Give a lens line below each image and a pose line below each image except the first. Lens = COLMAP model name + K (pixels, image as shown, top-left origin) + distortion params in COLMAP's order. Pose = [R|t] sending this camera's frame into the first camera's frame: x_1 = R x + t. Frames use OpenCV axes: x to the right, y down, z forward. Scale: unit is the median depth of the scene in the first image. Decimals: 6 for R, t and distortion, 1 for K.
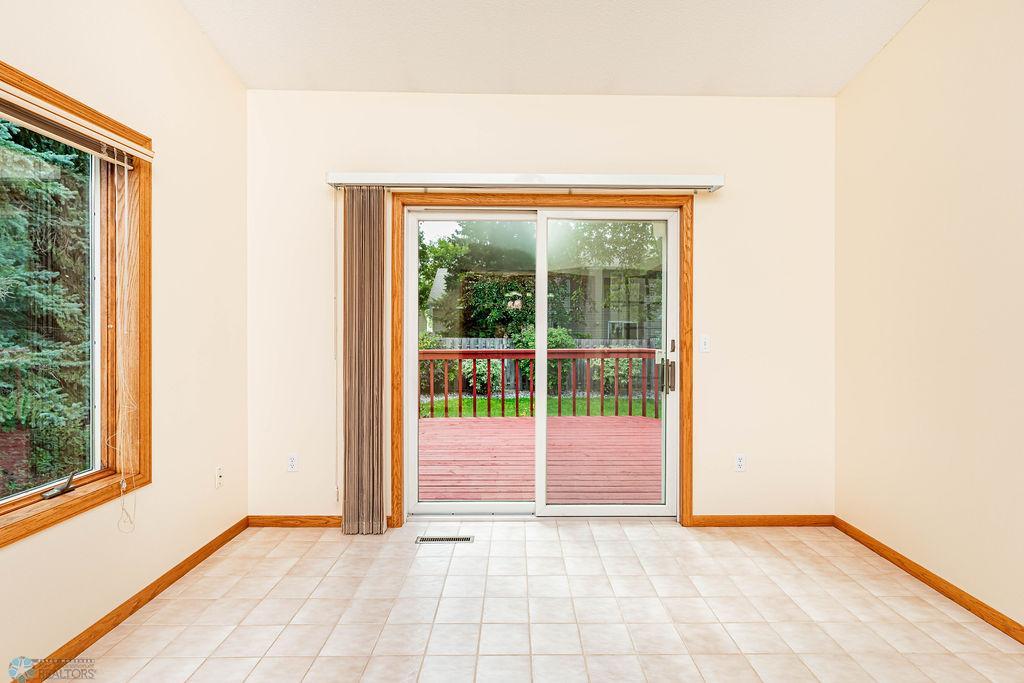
lens RADIAL K [[492.7, 0, 506.3], [0, 492.7, 335.7], [0, 0, 1]] dist [0.000261, -0.000328]
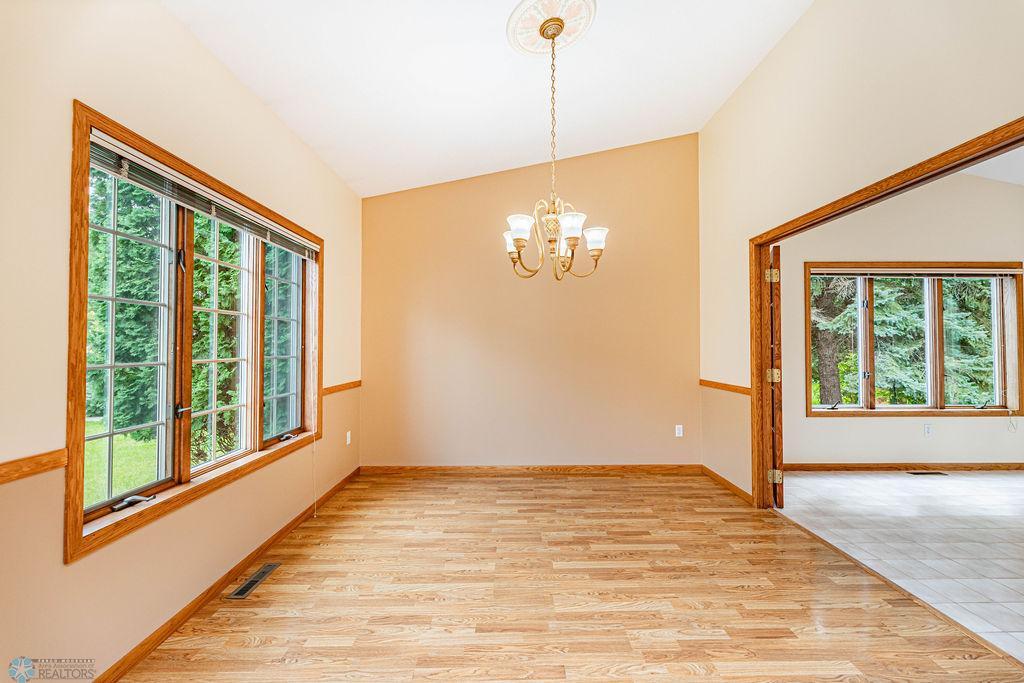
lens RADIAL K [[423.6, 0, 509.2], [0, 423.6, 336.9], [0, 0, 1]] dist [0.001077, 0.000203]
pose [[0.017083, -0.027691, -0.999471, 0.485168], [-0.010613, 0.999555, -0.027875, 0.007155], [0.999798, 0.011084, 0.016782, -0.570830]]
